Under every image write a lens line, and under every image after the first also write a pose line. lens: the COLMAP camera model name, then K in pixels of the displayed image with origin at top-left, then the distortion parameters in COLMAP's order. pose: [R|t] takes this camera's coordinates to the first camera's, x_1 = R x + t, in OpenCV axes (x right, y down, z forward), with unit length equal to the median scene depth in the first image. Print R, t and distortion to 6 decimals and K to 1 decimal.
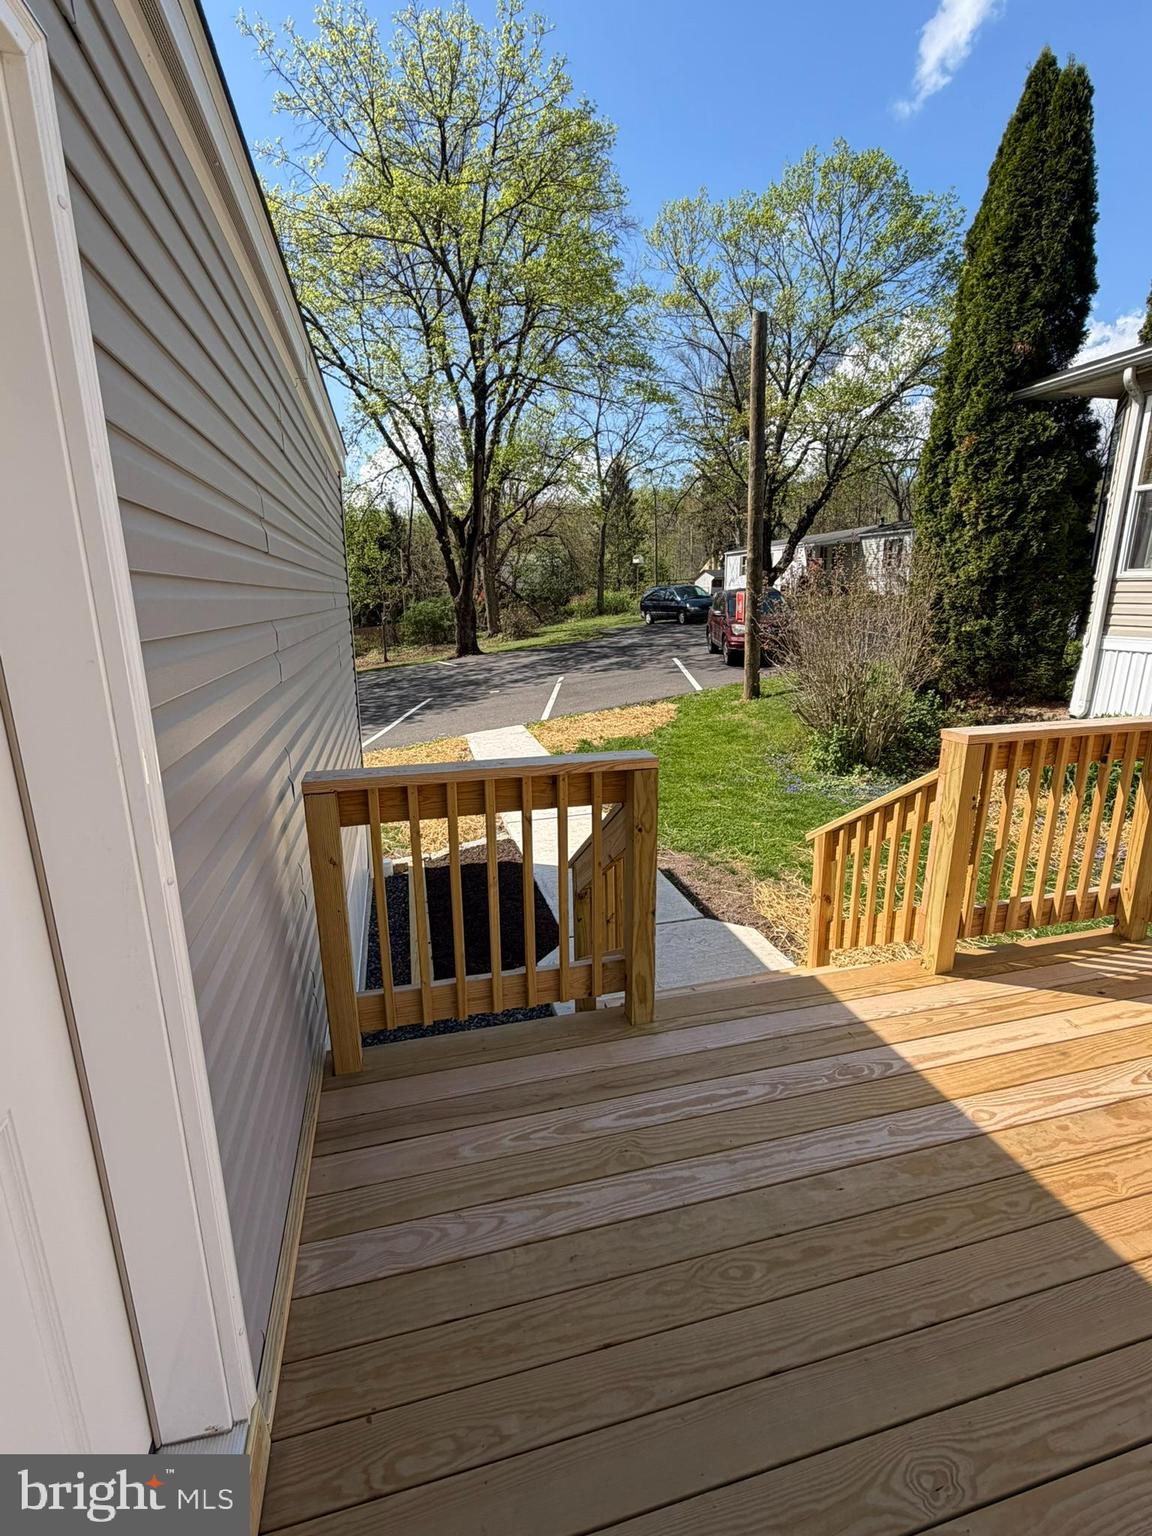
lens RADIAL K [[704.6, 0, 576.2], [0, 704.6, 768.9], [0, 0, 1]] dist [-0.000272, -0.000002]
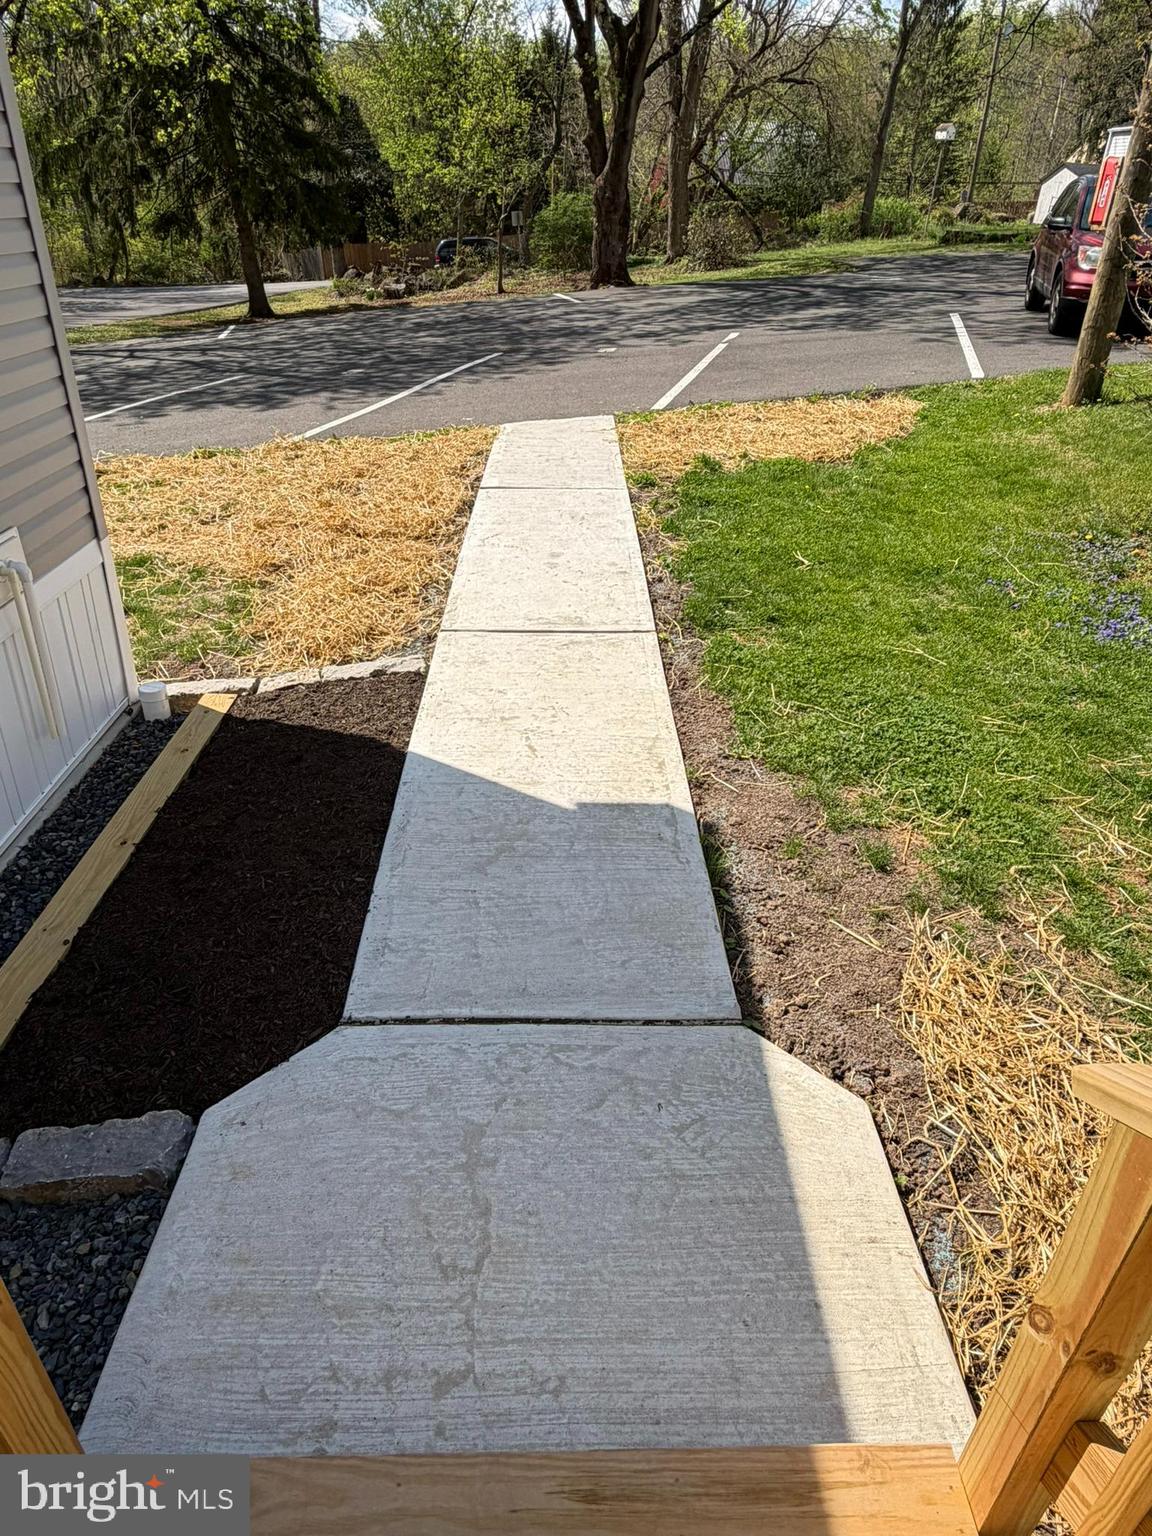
lens RADIAL K [[962.5, 0, 574.6], [0, 962.5, 772.2], [0, 0, 1]] dist [-0.005354, 0.004987]
pose [[0.970914, 0.161841, -0.176444, 0.064352], [-0.103875, 0.948709, 0.298598, -0.019021], [0.215720, -0.271584, 0.937927, 0.215333]]
